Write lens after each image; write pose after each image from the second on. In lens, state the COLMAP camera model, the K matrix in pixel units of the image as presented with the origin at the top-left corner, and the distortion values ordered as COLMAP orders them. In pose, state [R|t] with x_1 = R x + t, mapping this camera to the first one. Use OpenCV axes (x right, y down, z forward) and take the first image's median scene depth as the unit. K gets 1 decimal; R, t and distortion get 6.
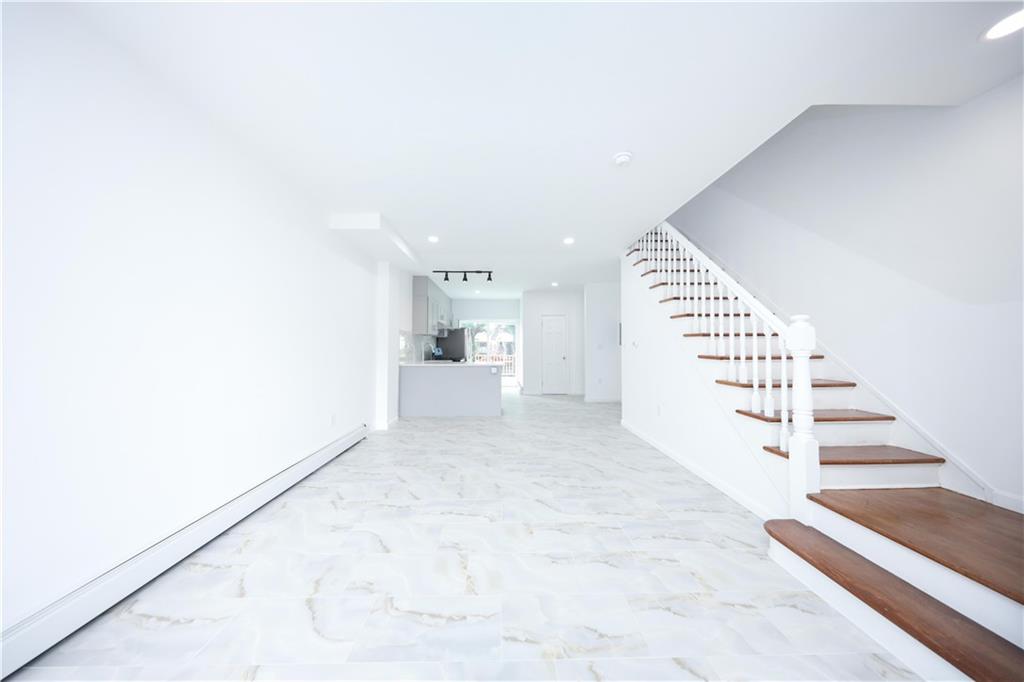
lens RADIAL K [[295.4, 0, 509.0], [0, 295.4, 338.9], [0, 0, 1]] dist [-0.000854, 0.000012]
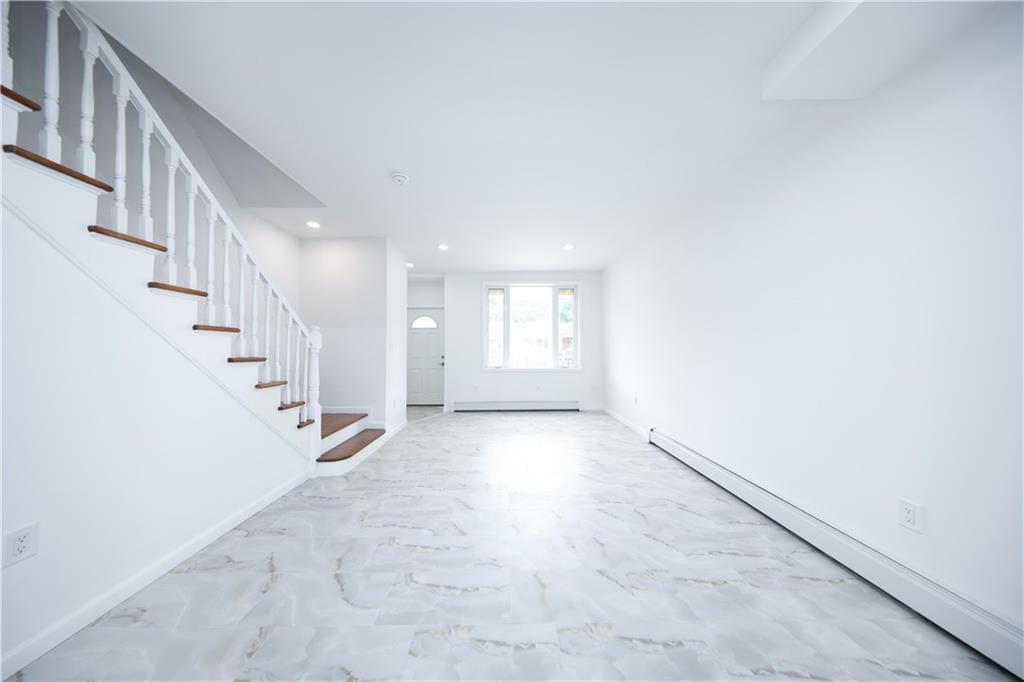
lens RADIAL K [[295.4, 0, 510.7], [0, 295.4, 343.9], [0, 0, 1]] dist [-0.000854, 0.000012]
pose [[-0.999995, 0.003165, 0.000797, -0.031847], [0.003128, 0.999071, -0.042991, 0.063720], [-0.000933, -0.042988, -0.999075, 1.995219]]
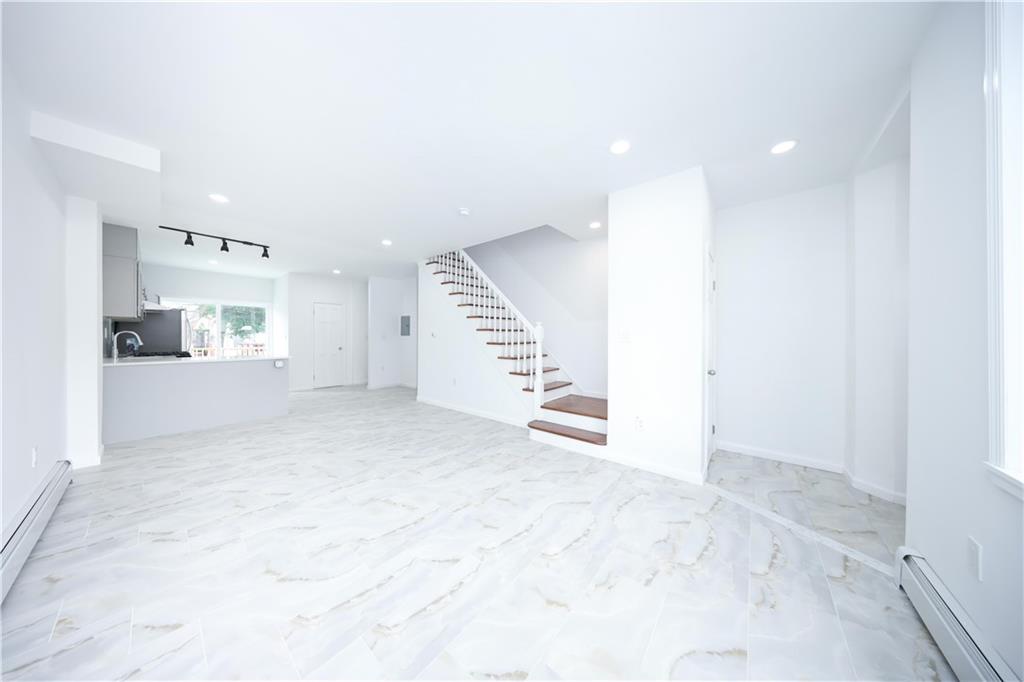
lens RADIAL K [[295.4, 0, 508.4], [0, 295.4, 337.5], [0, 0, 1]] dist [-0.000854, 0.000012]
pose [[0.654155, 0.002235, 0.756357, -0.581382], [-0.023456, 0.999575, 0.017333, -0.002543], [-0.755997, -0.029080, 0.653929, -0.161029]]
